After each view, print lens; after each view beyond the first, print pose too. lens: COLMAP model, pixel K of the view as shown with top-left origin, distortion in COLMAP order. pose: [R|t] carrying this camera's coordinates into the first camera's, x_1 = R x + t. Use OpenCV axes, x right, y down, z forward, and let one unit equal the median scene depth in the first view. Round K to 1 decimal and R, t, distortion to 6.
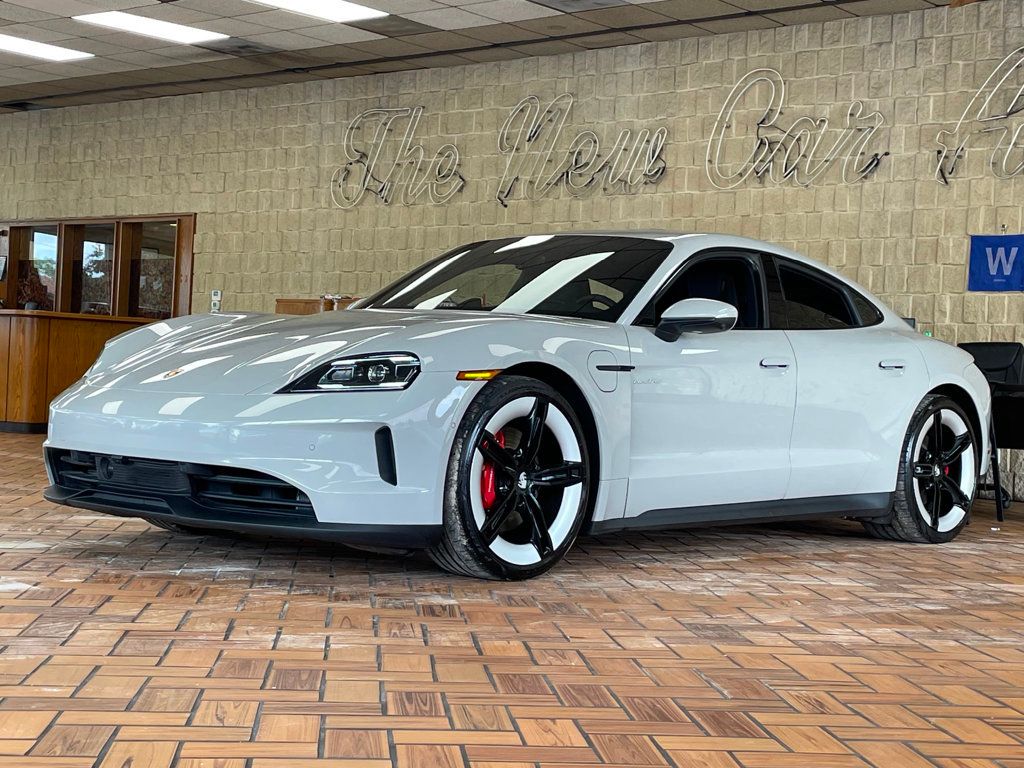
lens RADIAL K [[1704.2, 0, 509.1], [0, 1704.2, 387.0], [0, 0, 1]] dist [0.118990, 0.000000]
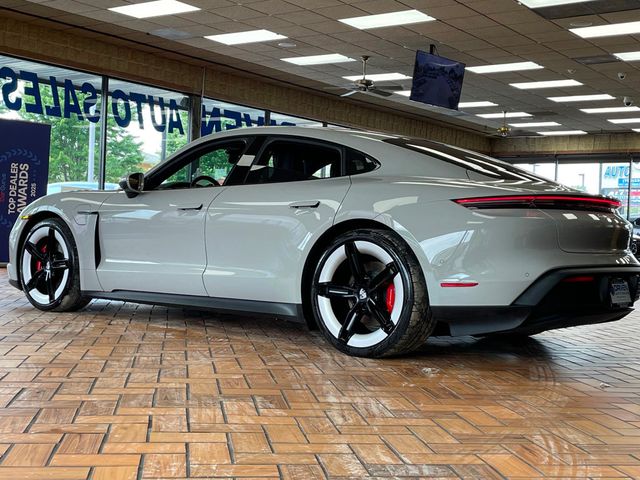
lens RADIAL K [[859.0, 0, 297.7], [0, 859.0, 241.3], [0, 0, 1]] dist [0.120441, 0.000000]
pose [[0.043726, -0.026342, -0.998696, 0.832300], [-0.039223, 0.998836, -0.028063, 0.031305], [0.998273, 0.040399, 0.042642, 0.936052]]
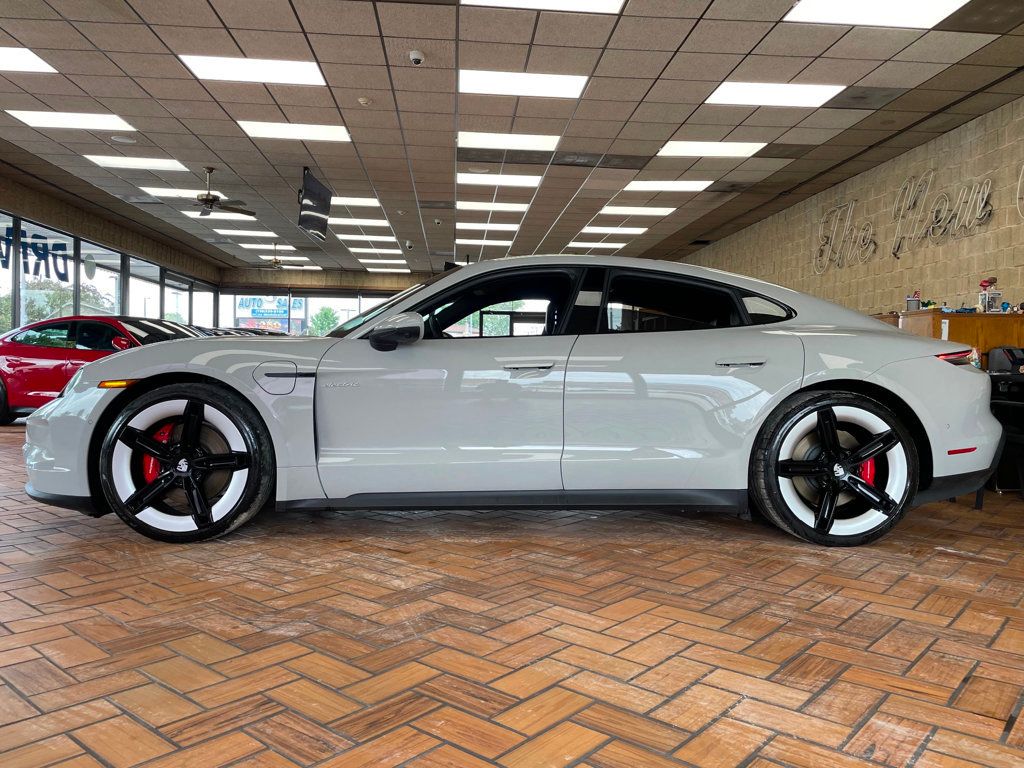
lens RADIAL K [[777.7, 0, 513.3], [0, 777.7, 382.3], [0, 0, 1]] dist [0.027176, -0.016118]
pose [[0.688632, -0.020259, -0.724828, 0.443067], [0.014263, 0.999795, -0.014394, 0.003580], [0.724971, -0.000426, 0.688780, 0.573318]]
